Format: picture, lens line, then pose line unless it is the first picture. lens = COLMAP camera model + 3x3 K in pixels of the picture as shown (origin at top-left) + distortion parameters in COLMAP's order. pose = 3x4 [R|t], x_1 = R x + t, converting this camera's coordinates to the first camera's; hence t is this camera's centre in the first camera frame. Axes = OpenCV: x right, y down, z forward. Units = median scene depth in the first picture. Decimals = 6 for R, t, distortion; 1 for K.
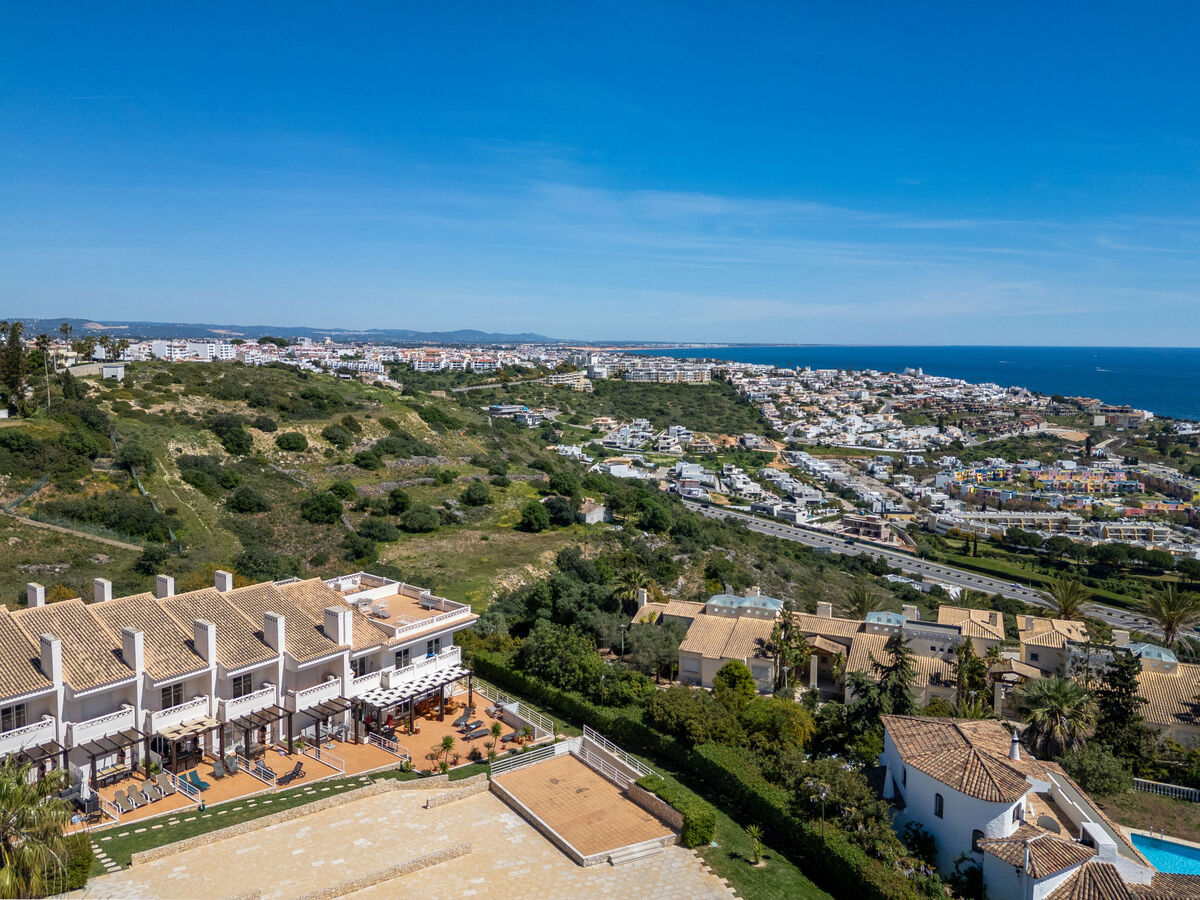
lens RADIAL K [[893.7, 0, 596.1], [0, 893.7, 422.2], [0, 0, 1]] dist [0.078695, -0.087374]
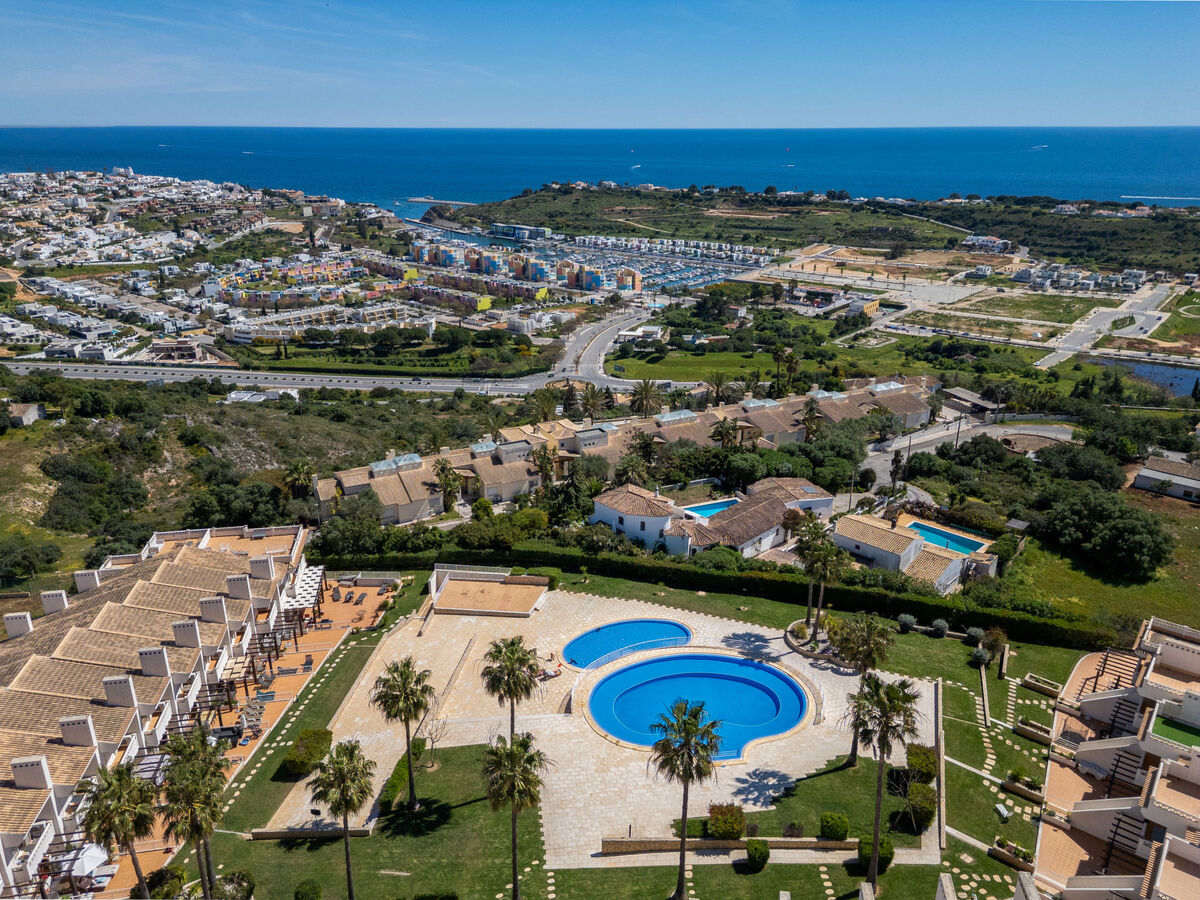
lens RADIAL K [[844.7, 0, 596.8], [0, 844.7, 450.7], [0, 0, 1]] dist [0.069962, -0.068975]
pose [[0.652227, -0.280116, 0.704369, -0.071623], [0.075023, 0.948509, 0.307737, -0.026515], [-0.754302, -0.147871, 0.639658, -0.015700]]
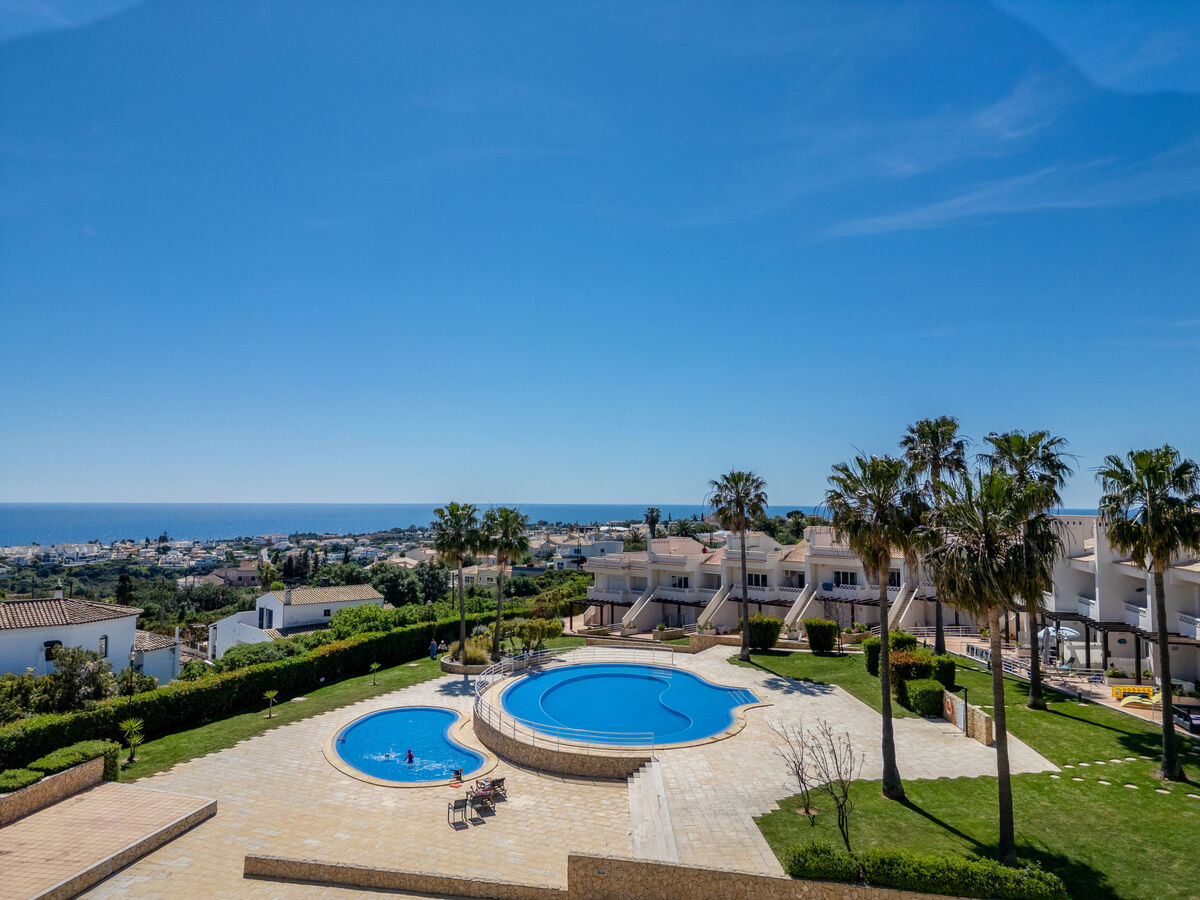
lens RADIAL K [[844.7, 0, 596.8], [0, 844.7, 450.7], [0, 0, 1]] dist [0.069962, -0.068975]
pose [[-0.703538, 0.029279, 0.710055, -0.047996], [0.054752, 0.998414, 0.013081, 0.011234], [-0.708546, 0.048080, -0.704025, 0.075617]]
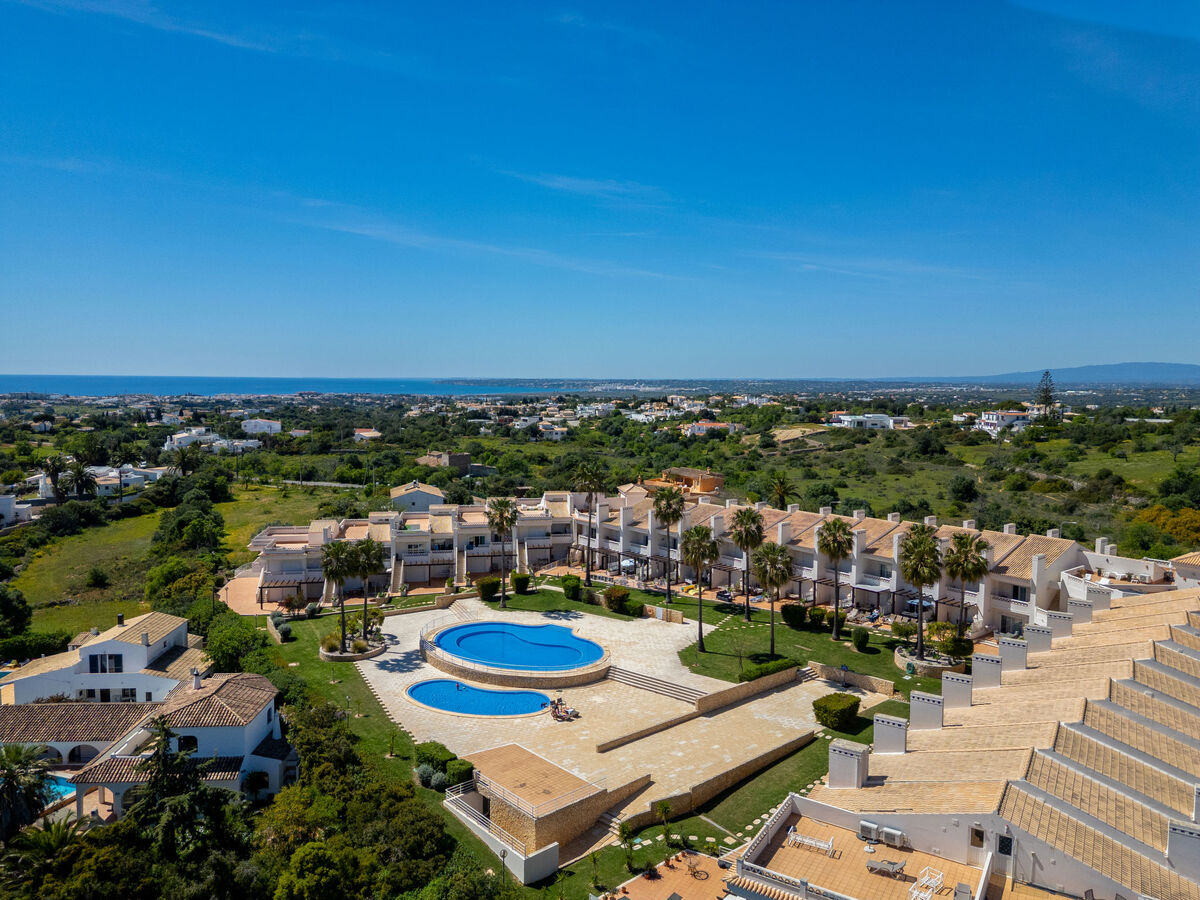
lens RADIAL K [[822.5, 0, 588.9], [0, 822.5, 463.2], [0, 0, 1]] dist [0.121055, -0.161276]
pose [[-0.991194, -0.004487, -0.132340, 0.000509], [-0.030216, 0.980721, 0.193062, -0.014718], [0.128923, 0.195361, -0.972221, 0.133724]]
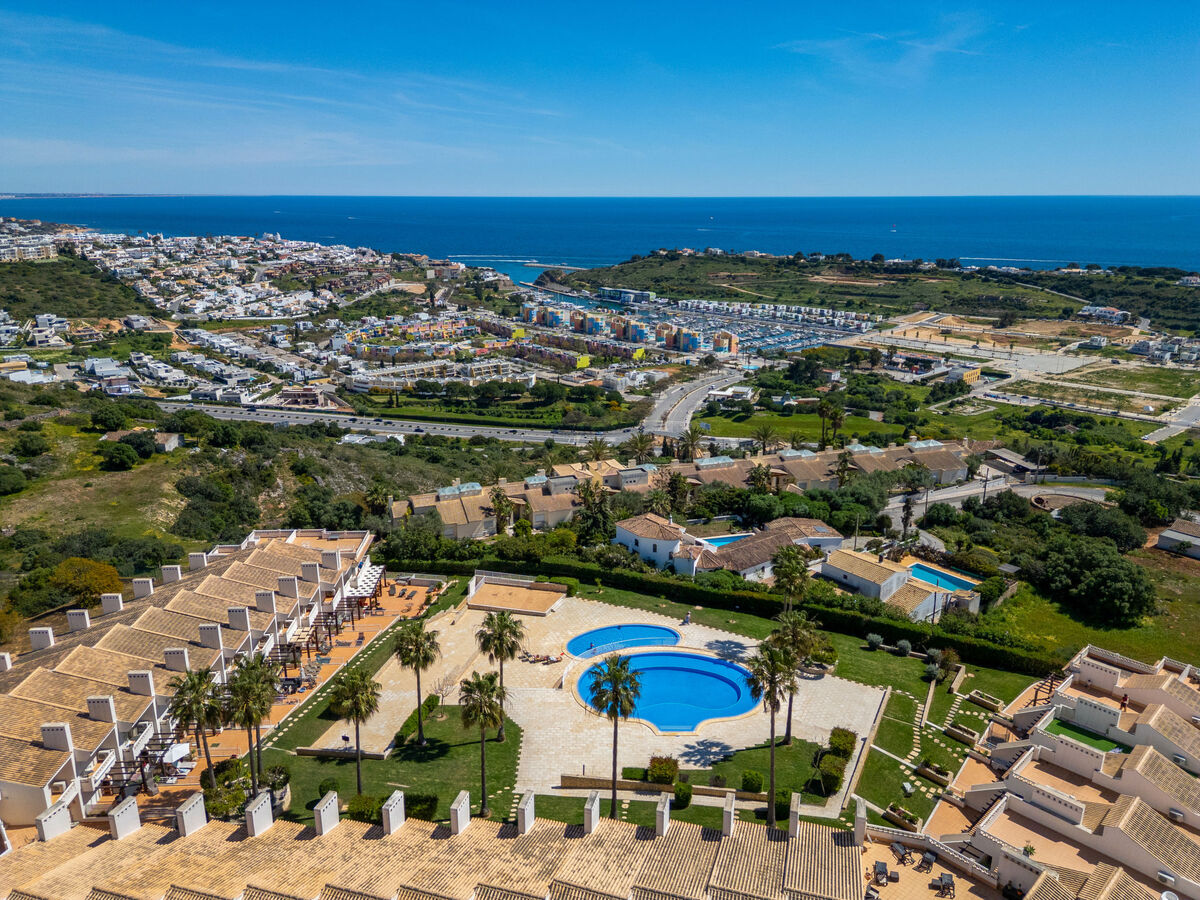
lens RADIAL K [[841.0, 0, 595.8], [0, 841.0, 449.2], [0, 0, 1]] dist [0.073666, -0.075879]
pose [[0.745977, -0.201584, 0.634730, -0.076865], [0.066981, 0.970966, 0.229649, -0.026626], [-0.662595, -0.128798, 0.737821, -0.039265]]
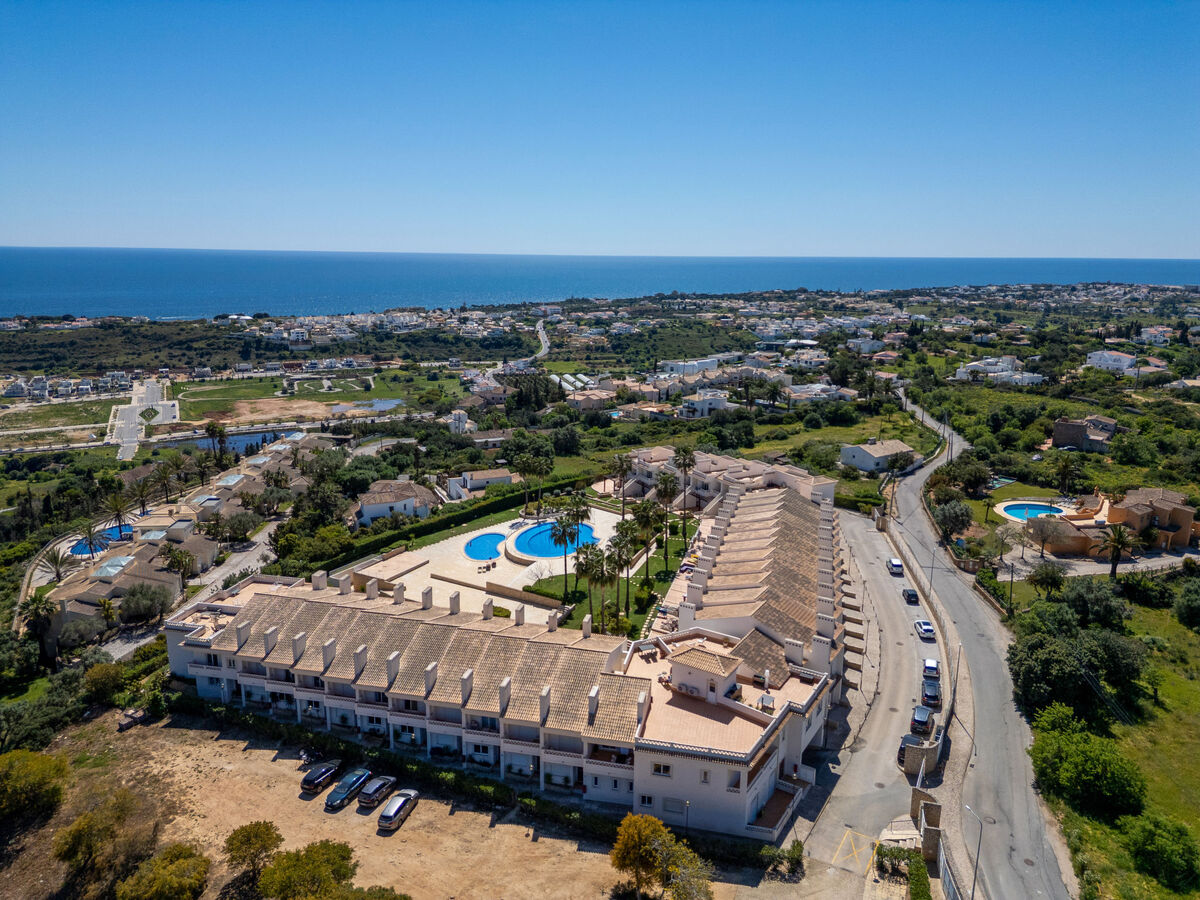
lens RADIAL K [[833.9, 0, 600.0], [0, 833.9, 450.0], [0, 0, 1]] dist [0.085215, -0.069388]
pose [[-0.448628, -0.219410, 0.866367, -0.163271], [0.067128, 0.958385, 0.277474, -0.038587], [-0.891194, 0.182641, -0.415230, 0.095809]]
